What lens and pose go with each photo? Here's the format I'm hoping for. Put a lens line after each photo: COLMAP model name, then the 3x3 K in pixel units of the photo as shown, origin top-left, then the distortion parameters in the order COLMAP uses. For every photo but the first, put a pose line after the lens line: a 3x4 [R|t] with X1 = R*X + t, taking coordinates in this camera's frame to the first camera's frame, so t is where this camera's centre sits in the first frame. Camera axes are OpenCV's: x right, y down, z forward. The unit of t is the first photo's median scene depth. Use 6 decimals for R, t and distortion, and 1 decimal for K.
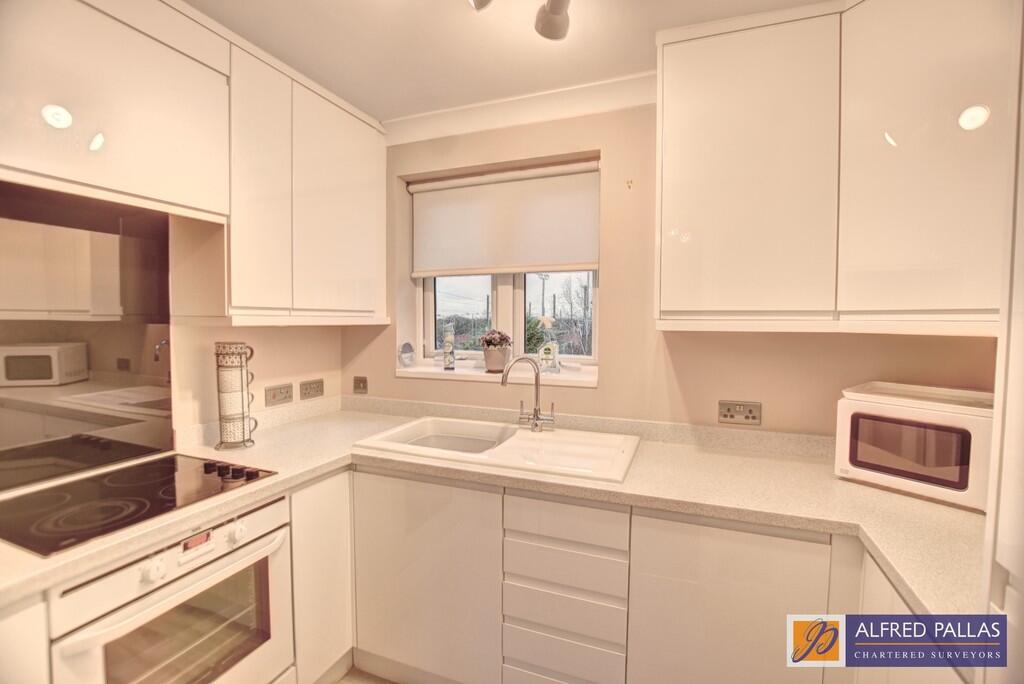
lens RADIAL K [[455.5, 0, 513.2], [0, 455.5, 327.8], [0, 0, 1]] dist [-0.029137, -0.000186]
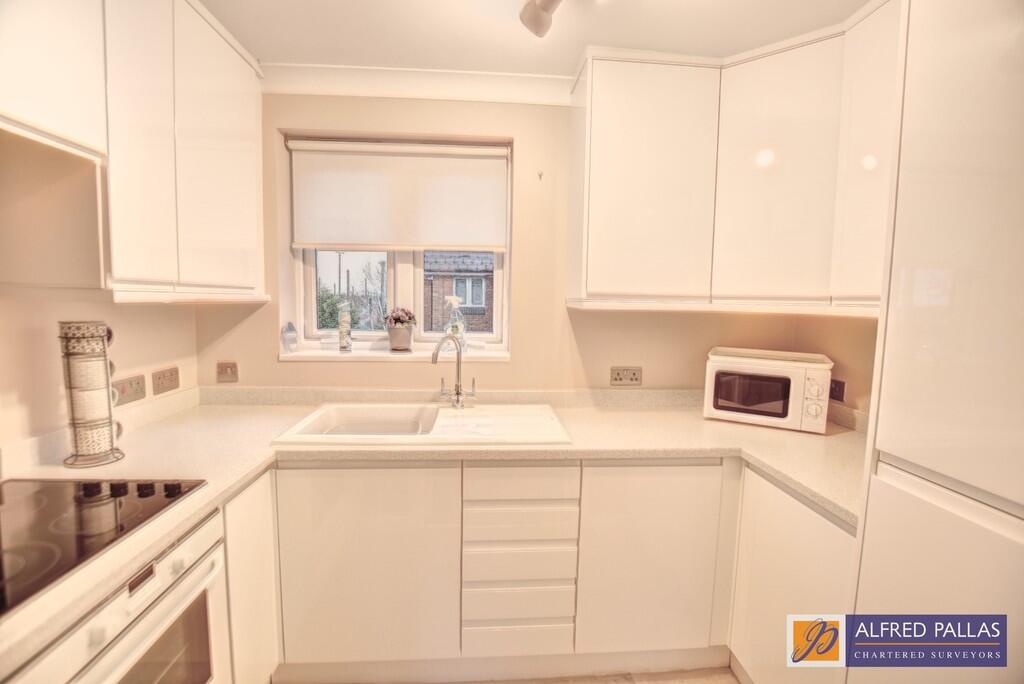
lens RADIAL K [[455.5, 0, 513.2], [0, 455.5, 327.8], [0, 0, 1]] dist [-0.029137, -0.000186]
pose [[0.900741, -0.015819, 0.434069, -0.304571], [-0.005614, 0.998829, 0.048051, -0.001078], [-0.434321, -0.045719, 0.899597, 0.029173]]
